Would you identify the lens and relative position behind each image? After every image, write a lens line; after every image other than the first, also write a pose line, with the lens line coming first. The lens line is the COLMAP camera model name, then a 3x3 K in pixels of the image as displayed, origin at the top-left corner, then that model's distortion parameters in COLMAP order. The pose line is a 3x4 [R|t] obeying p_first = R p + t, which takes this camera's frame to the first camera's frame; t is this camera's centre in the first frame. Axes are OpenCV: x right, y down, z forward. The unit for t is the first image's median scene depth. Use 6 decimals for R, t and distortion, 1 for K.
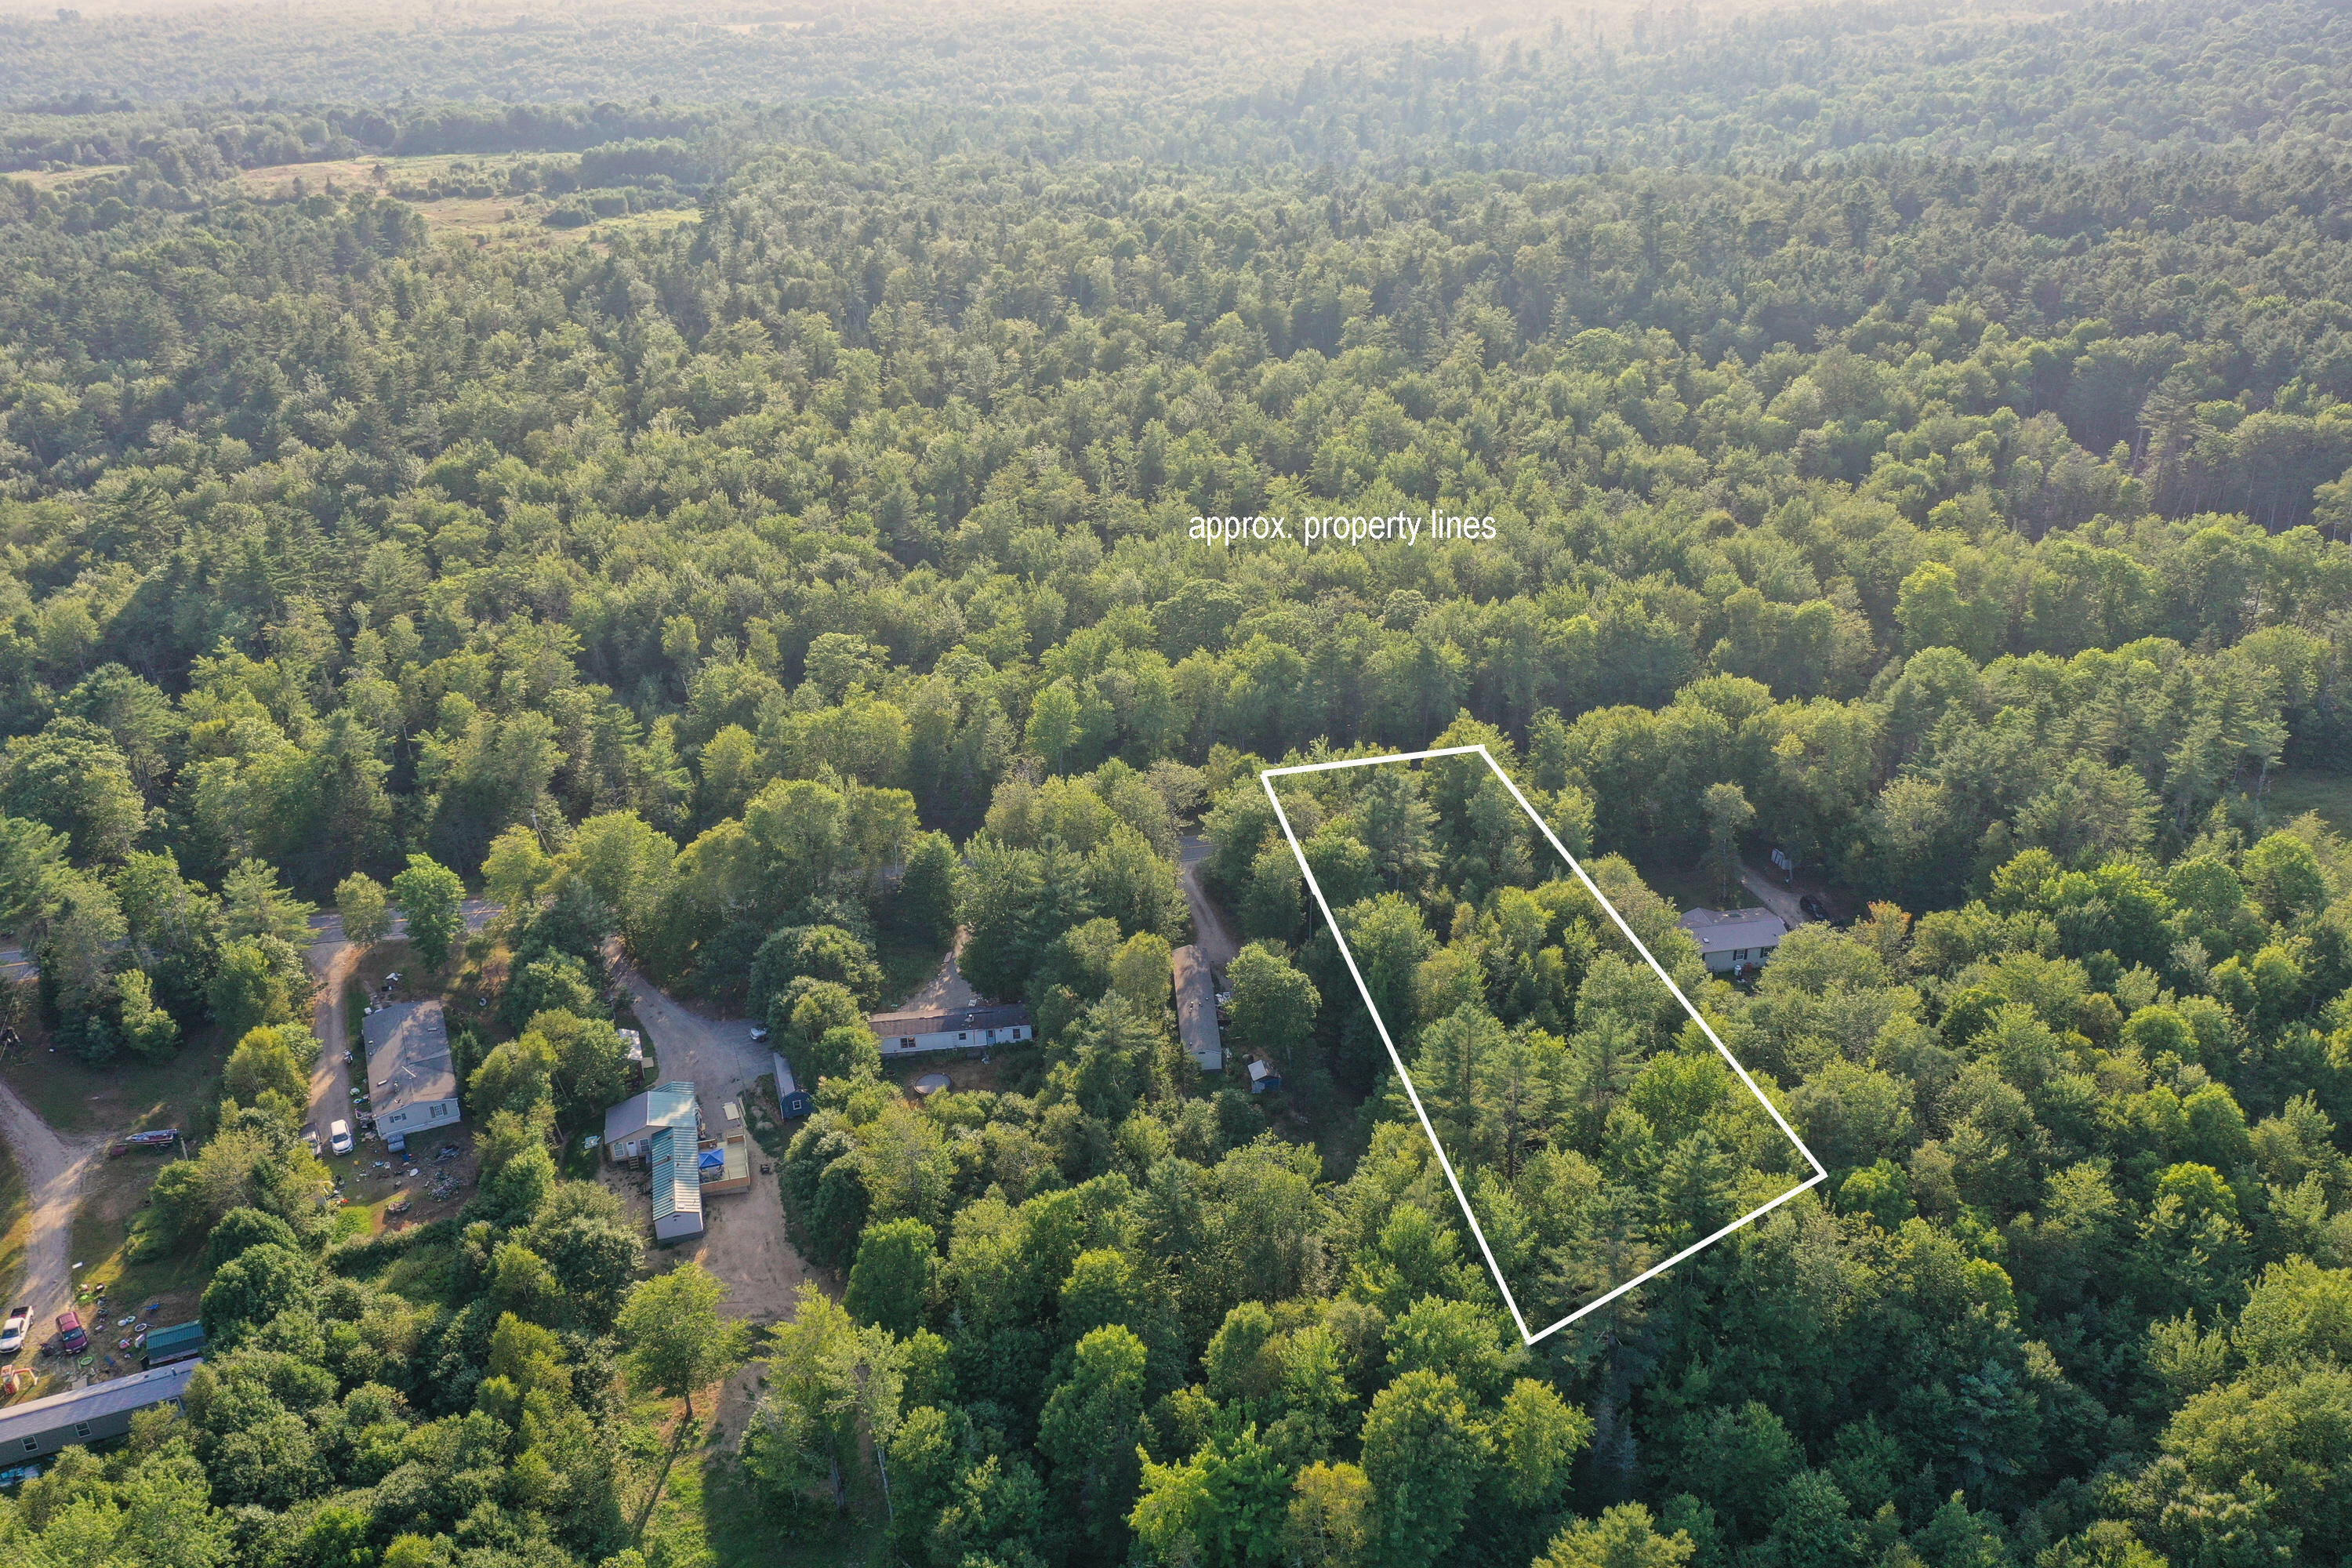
lens RADIAL K [[1838.2, 0, 1177.1], [0, 1838.2, 787.5], [0, 0, 1]] dist [0.003275, -0.001367]
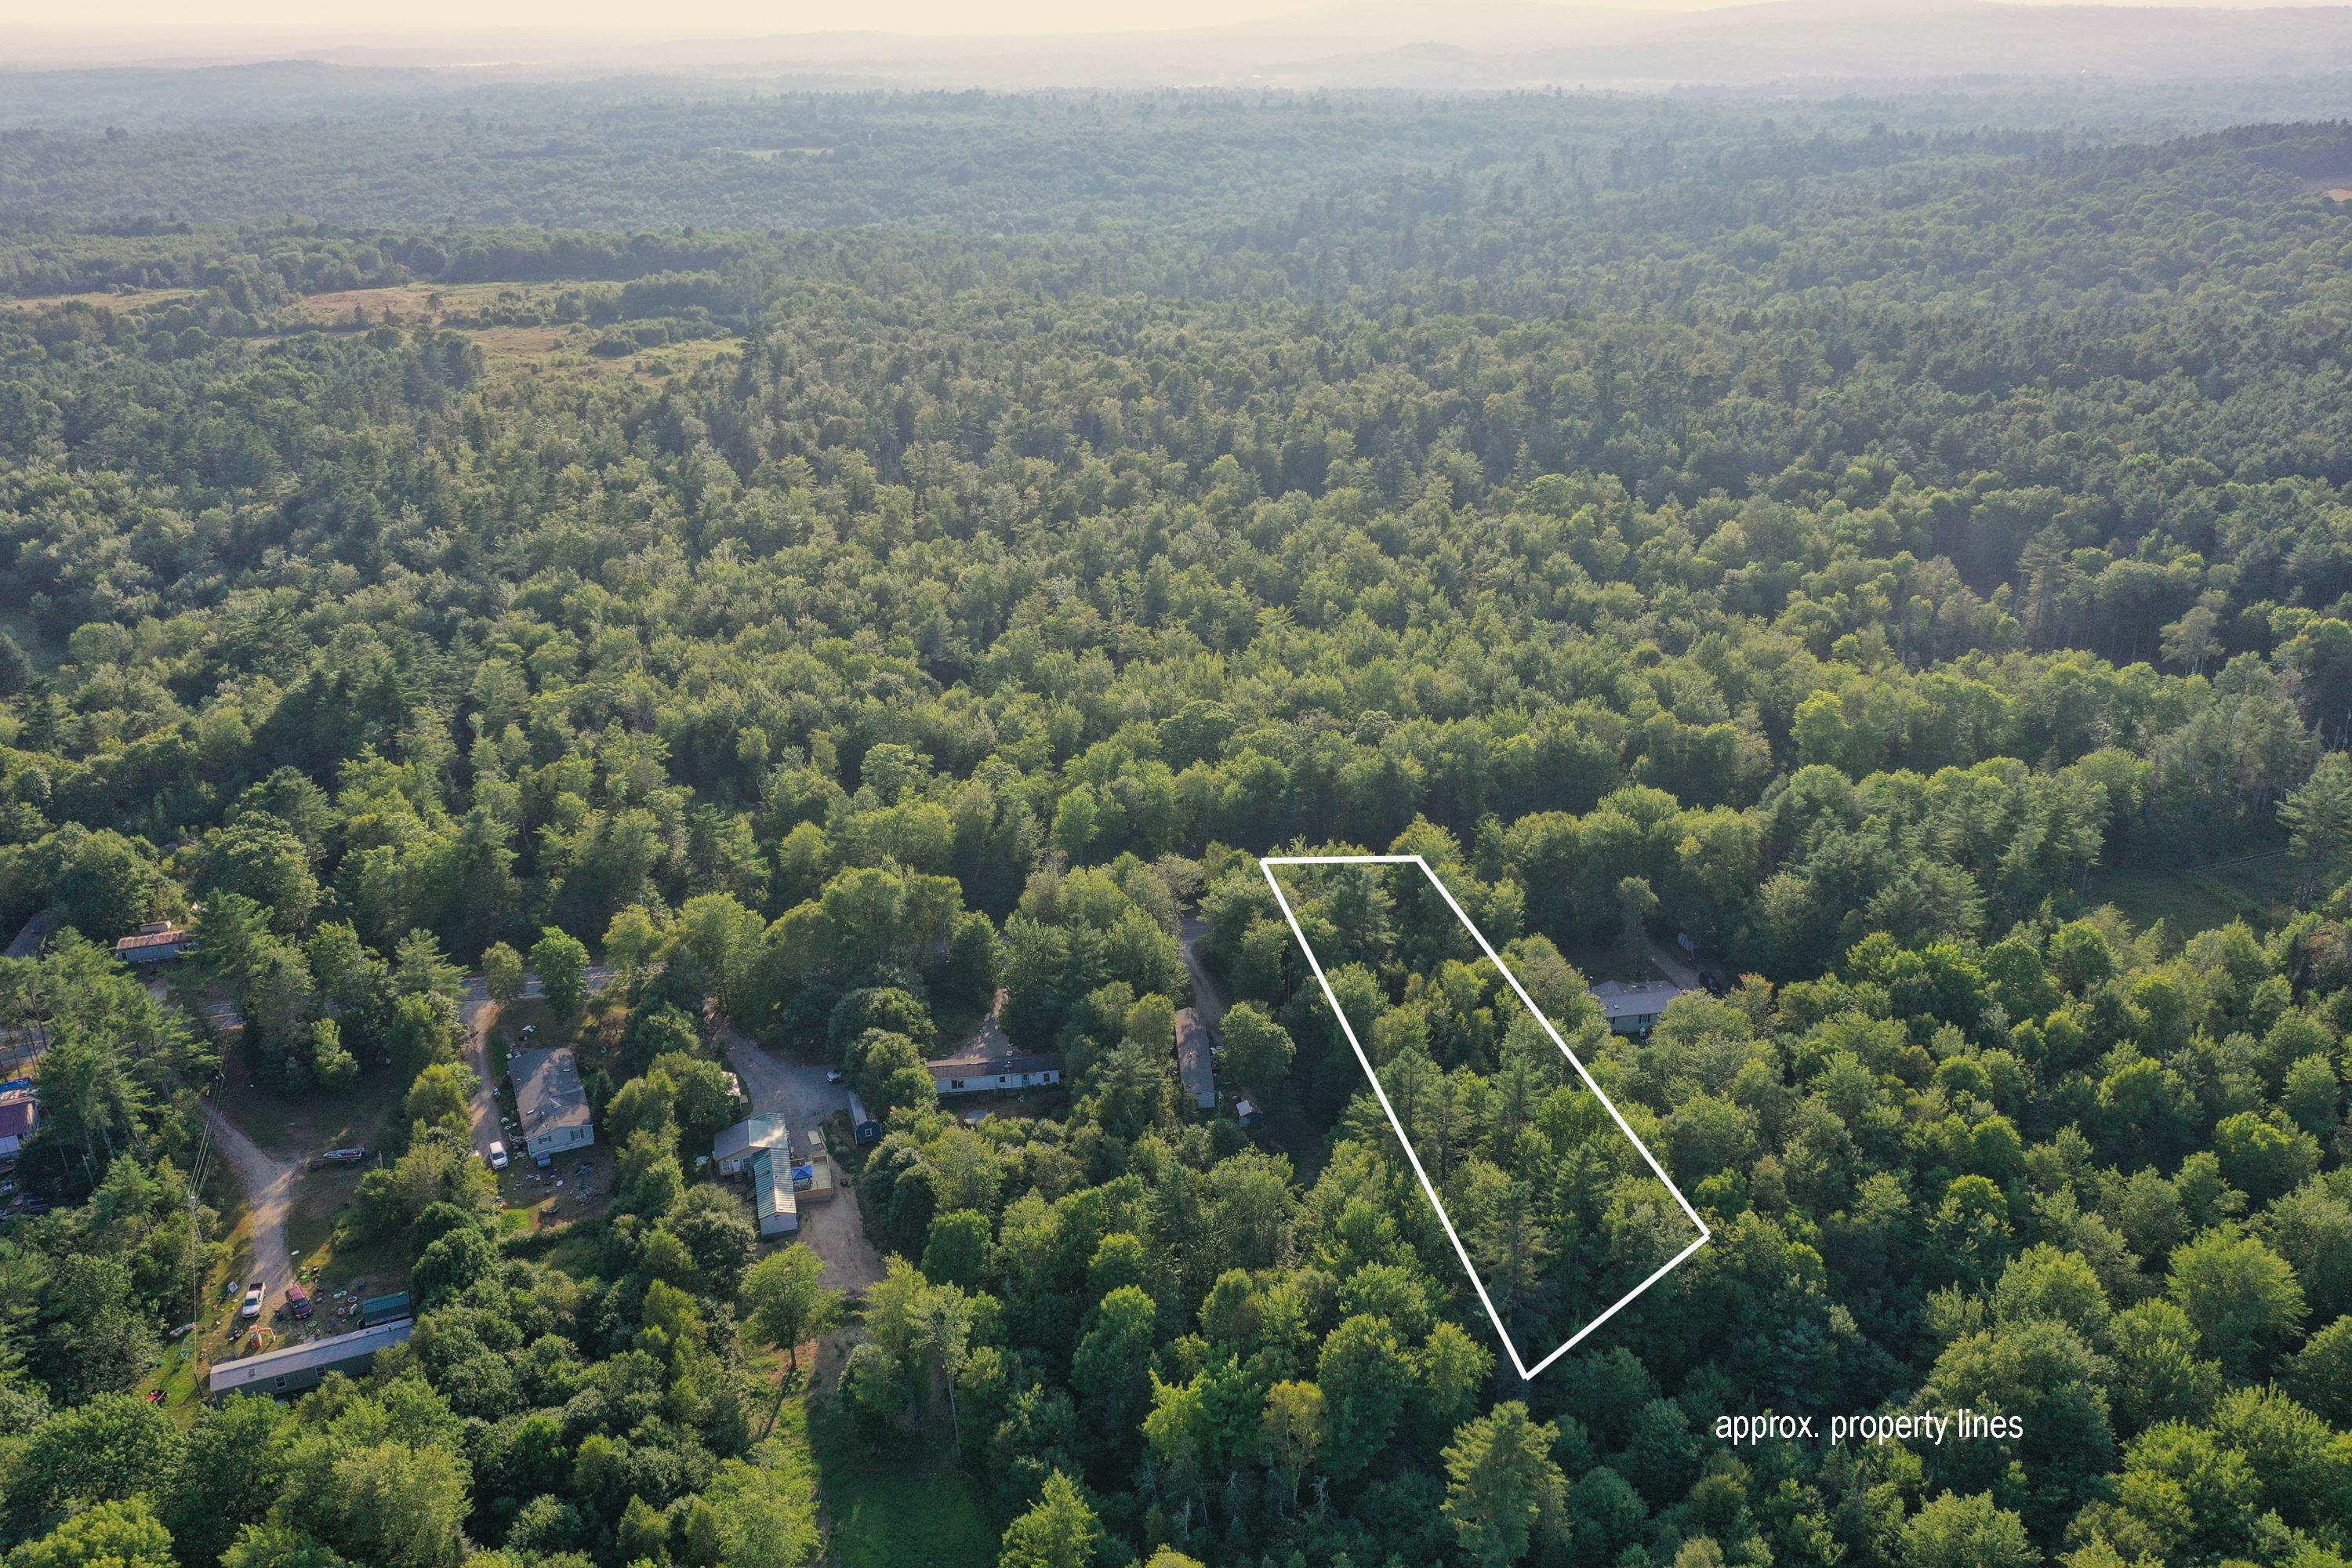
lens RADIAL K [[1838.2, 0, 1174.6], [0, 1838.2, 783.9], [0, 0, 1]] dist [0.003275, -0.001367]
pose [[0.999968, 0.007984, 0.001006, -0.004814], [-0.007918, 0.998485, -0.054455, 0.004758], [-0.001440, 0.054445, 0.998516, -0.204614]]
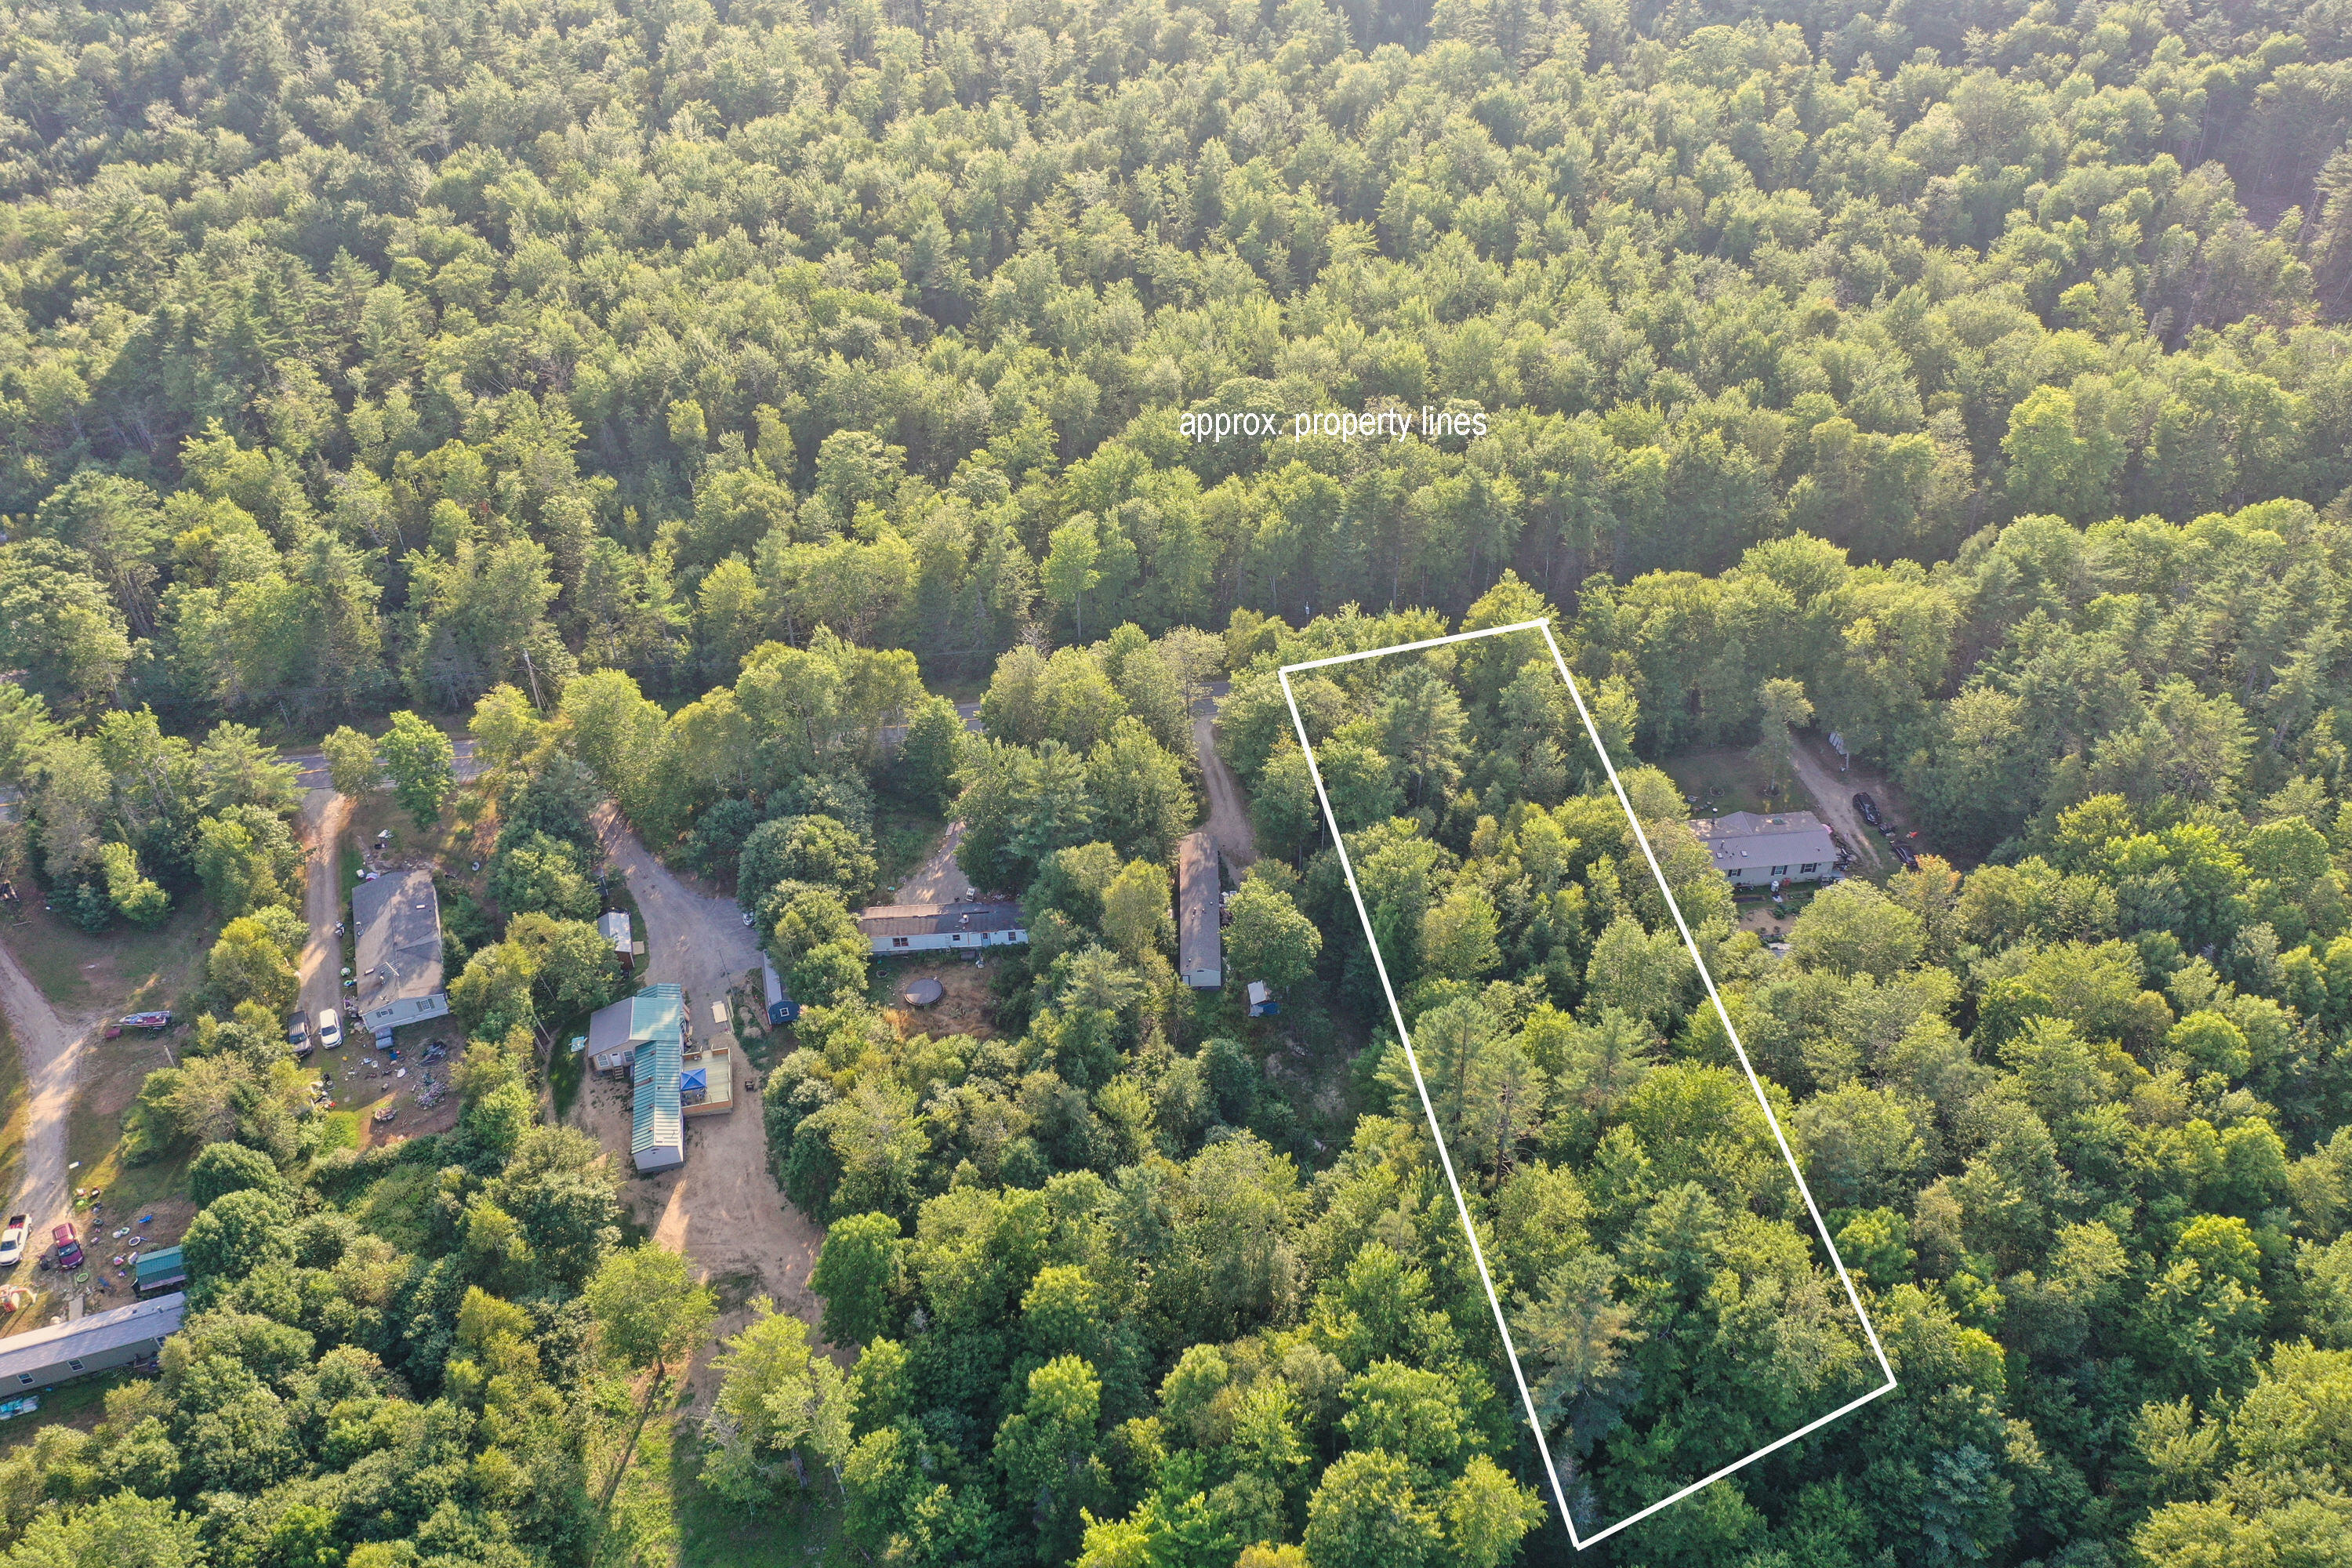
lens RADIAL K [[1838.2, 0, 1178.9], [0, 1838.2, 773.4], [0, 0, 1]] dist [0.003275, -0.001367]
pose [[0.998381, 0.038019, -0.042300, 0.034511], [-0.028088, 0.976304, 0.214571, -0.144925], [0.049456, -0.213036, 0.975792, 0.069046]]
